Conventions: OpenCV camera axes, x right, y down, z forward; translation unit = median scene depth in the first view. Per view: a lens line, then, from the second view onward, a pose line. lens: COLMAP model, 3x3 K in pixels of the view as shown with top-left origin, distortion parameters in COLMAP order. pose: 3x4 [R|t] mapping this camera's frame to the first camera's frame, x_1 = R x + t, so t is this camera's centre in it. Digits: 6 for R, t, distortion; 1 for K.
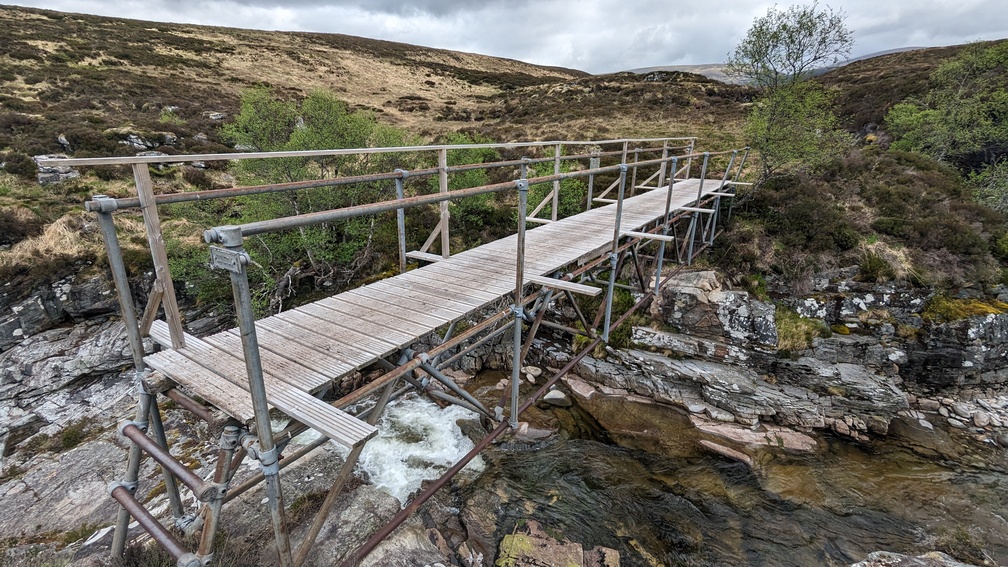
lens RADIAL K [[469.3, 0, 502.4], [0, 469.3, 283.0], [0, 0, 1]] dist [-0.000093, 0.000718]
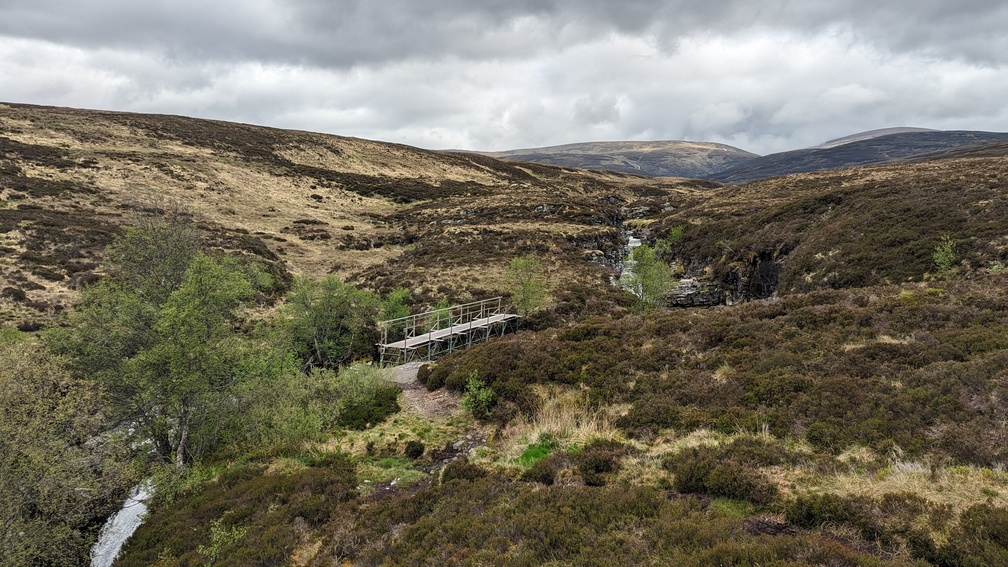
lens RADIAL K [[722.8, 0, 507.9], [0, 722.8, 284.6], [0, 0, 1]] dist [0.000567, -0.003156]
pose [[0.986058, -0.005958, 0.166292, -0.163515], [0.042844, 0.974755, -0.219128, 0.435045], [-0.160789, 0.223198, 0.961421, -2.587029]]
